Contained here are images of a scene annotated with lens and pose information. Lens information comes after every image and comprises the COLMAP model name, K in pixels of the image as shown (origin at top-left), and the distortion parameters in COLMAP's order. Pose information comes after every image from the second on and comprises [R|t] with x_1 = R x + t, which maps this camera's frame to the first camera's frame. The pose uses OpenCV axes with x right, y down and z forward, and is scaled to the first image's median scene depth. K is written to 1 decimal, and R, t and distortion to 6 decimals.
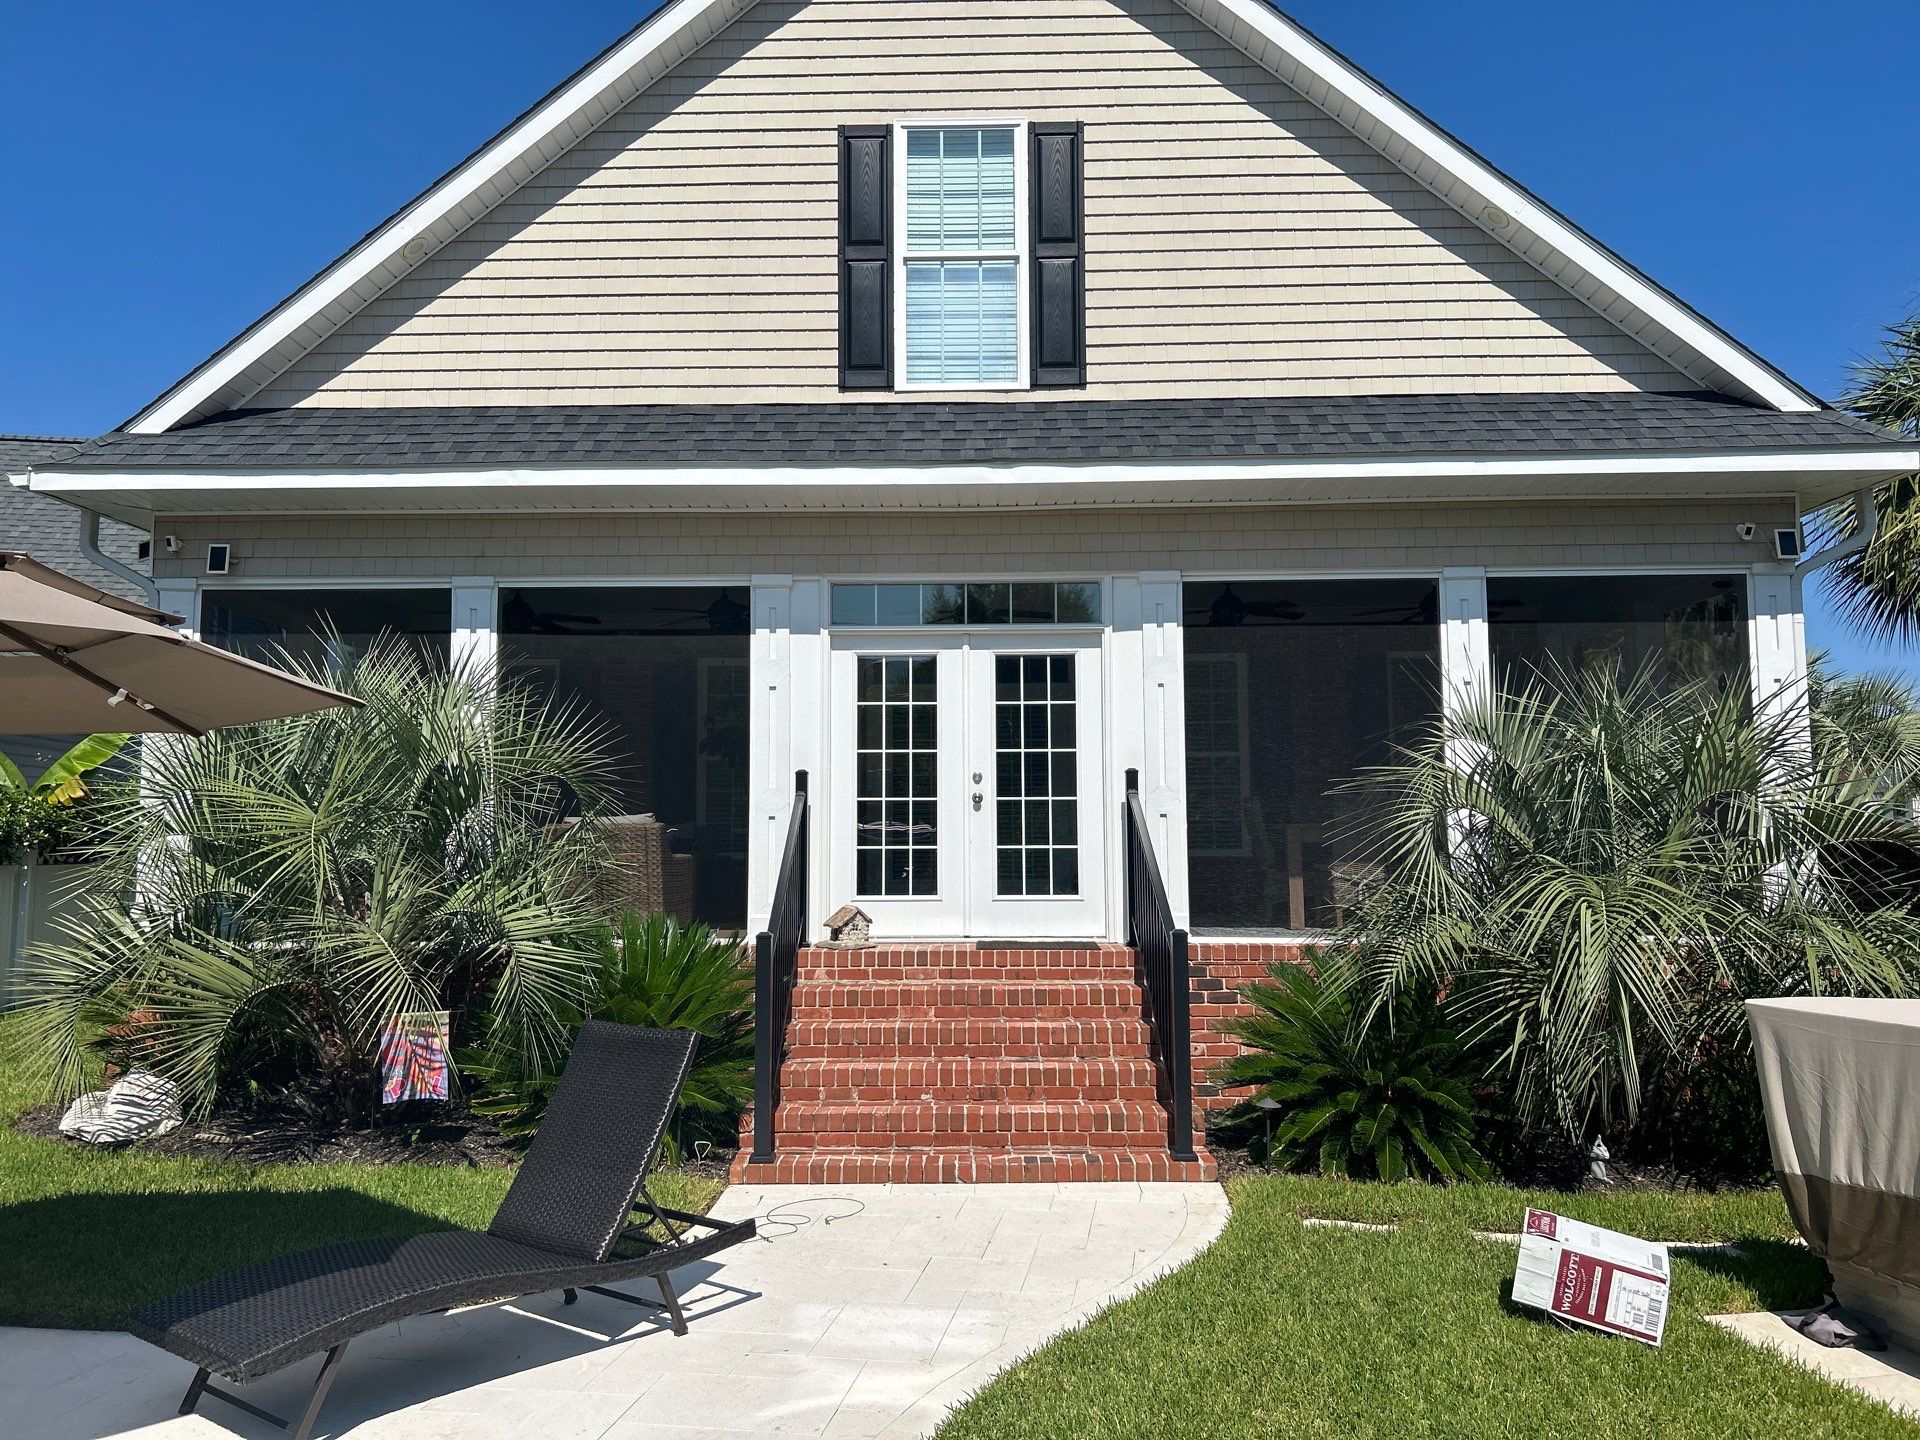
lens RADIAL K [[1421.8, 0, 958.8], [0, 1421.8, 727.5], [0, 0, 1]] dist [0.053682, -0.058223]
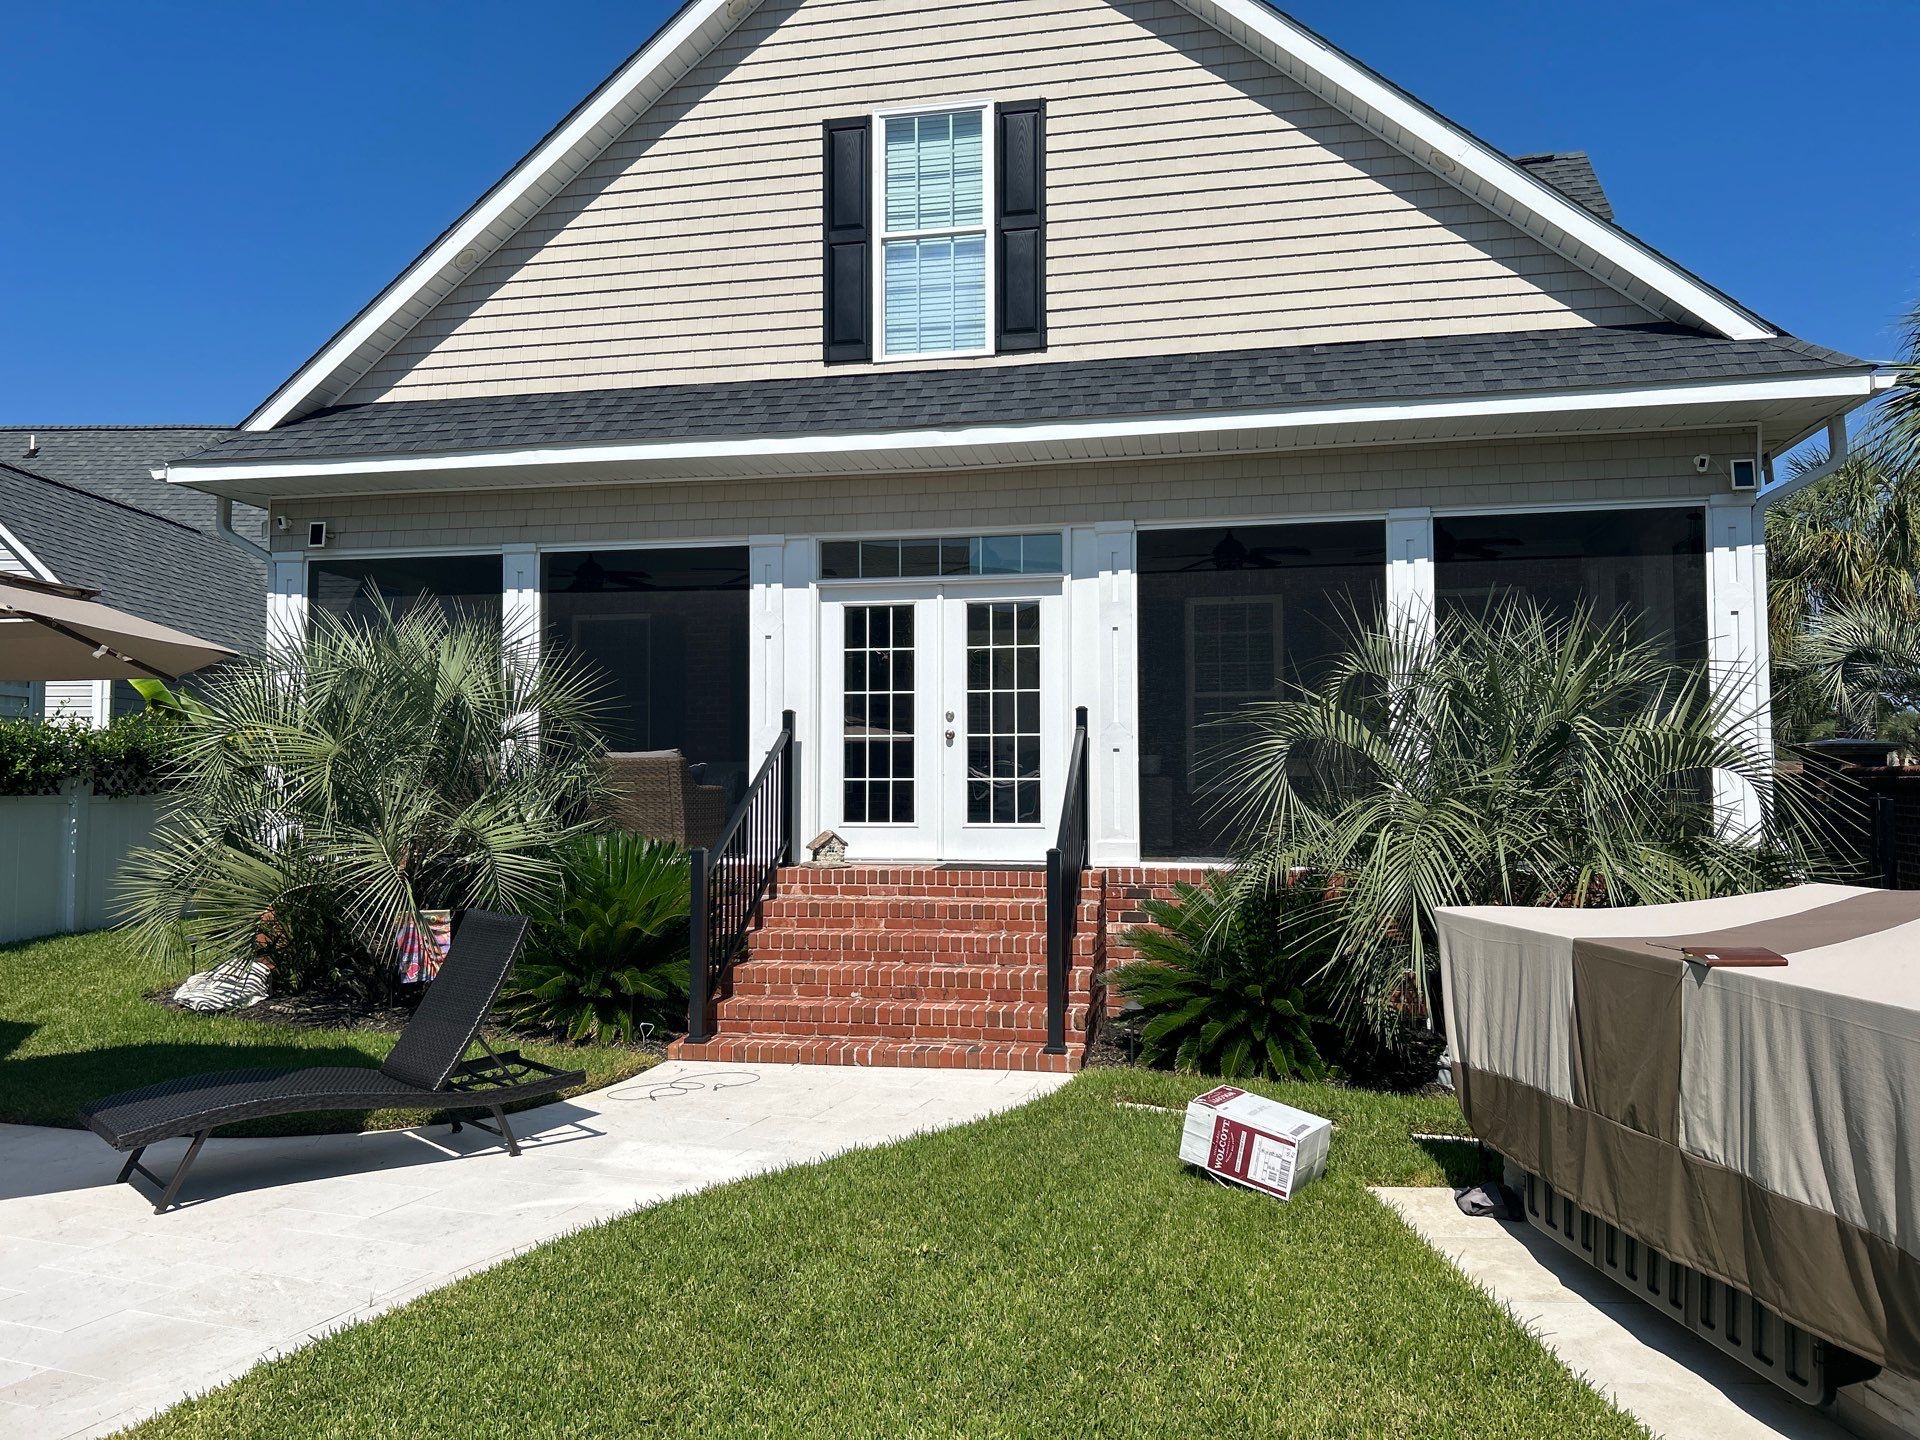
lens RADIAL K [[1421.8, 0, 958.8], [0, 1421.8, 727.5], [0, 0, 1]] dist [0.053682, -0.058223]
pose [[0.983828, -0.004154, -0.179069, 0.217830], [0.010920, 0.999262, 0.036816, 0.004274], [0.178784, -0.038176, 0.983147, -0.077101]]
